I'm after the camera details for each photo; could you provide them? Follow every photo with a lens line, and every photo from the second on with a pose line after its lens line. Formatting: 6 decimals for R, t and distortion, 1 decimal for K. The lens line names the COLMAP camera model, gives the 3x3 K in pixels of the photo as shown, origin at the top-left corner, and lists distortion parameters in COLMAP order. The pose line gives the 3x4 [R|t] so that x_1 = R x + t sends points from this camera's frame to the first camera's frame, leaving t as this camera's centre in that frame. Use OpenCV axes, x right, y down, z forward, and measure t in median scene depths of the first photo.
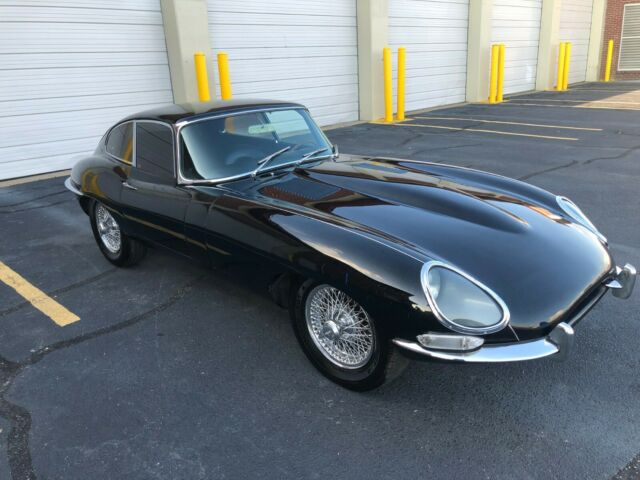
lens RADIAL K [[522.7, 0, 316.6], [0, 522.7, 240.0], [0, 0, 1]] dist [0.009678, 0.005159]
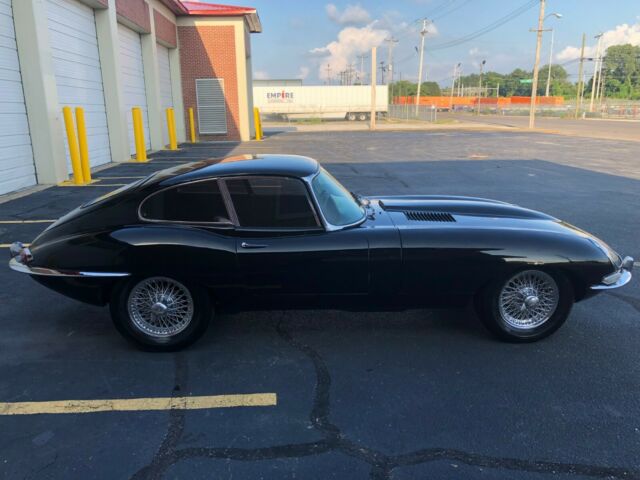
lens RADIAL K [[518.1, 0, 320.0], [0, 518.1, 240.0], [0, 0, 1]] dist [0.044114, -0.074454]
pose [[0.668962, -0.144100, 0.729195, -1.057638], [0.223108, 0.974719, -0.012060, -0.082240], [-0.709023, 0.170757, 0.684199, 0.297387]]
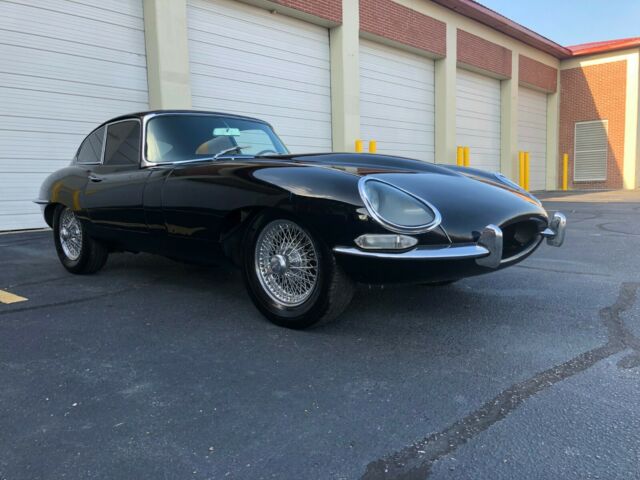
lens RADIAL K [[521.7, 0, 326.8], [0, 521.7, 240.2], [0, 0, 1]] dist [0.011889, 0.000149]
pose [[0.998526, 0.014584, 0.052275, 0.052129], [-0.002853, 0.975991, -0.217791, 0.262717], [-0.054196, 0.217321, 0.974594, -0.003522]]
